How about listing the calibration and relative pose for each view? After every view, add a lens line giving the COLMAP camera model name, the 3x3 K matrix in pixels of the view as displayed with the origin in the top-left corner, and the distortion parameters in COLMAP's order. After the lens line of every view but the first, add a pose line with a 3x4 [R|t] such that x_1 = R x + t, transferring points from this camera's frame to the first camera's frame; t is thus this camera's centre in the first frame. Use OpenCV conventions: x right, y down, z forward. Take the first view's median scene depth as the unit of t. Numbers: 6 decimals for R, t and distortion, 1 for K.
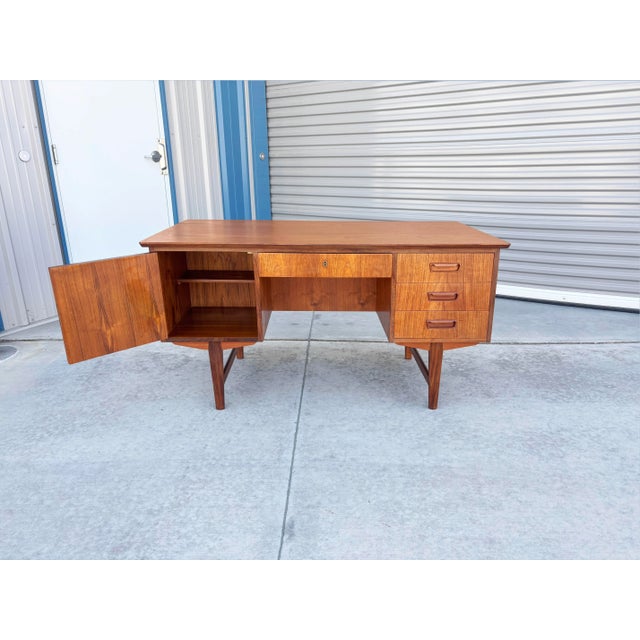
lens RADIAL K [[496.3, 0, 318.2], [0, 496.3, 329.3], [0, 0, 1]] dist [0.029336, -0.038516]
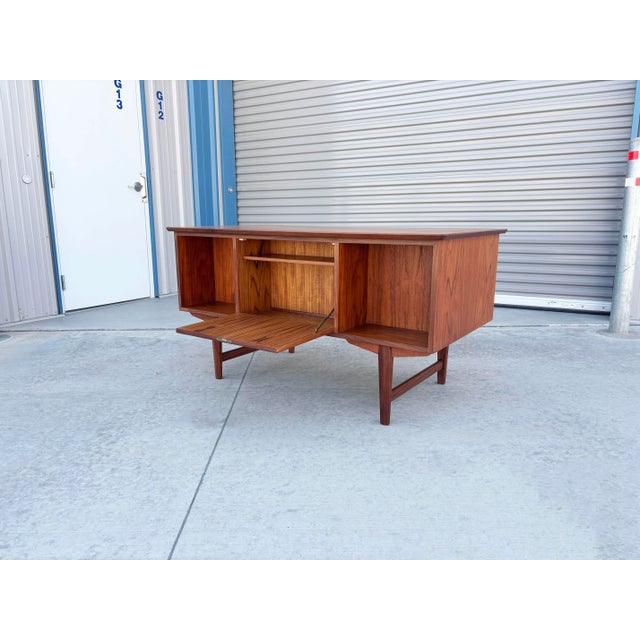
lens RADIAL K [[496.3, 0, 324.3], [0, 496.3, 314.3], [0, 0, 1]] dist [0.029336, -0.038516]
pose [[0.998409, -0.008797, 0.055689, 0.072451], [0.015979, 0.991404, -0.129860, 0.177772], [-0.054068, 0.130544, 0.989967, -0.234667]]
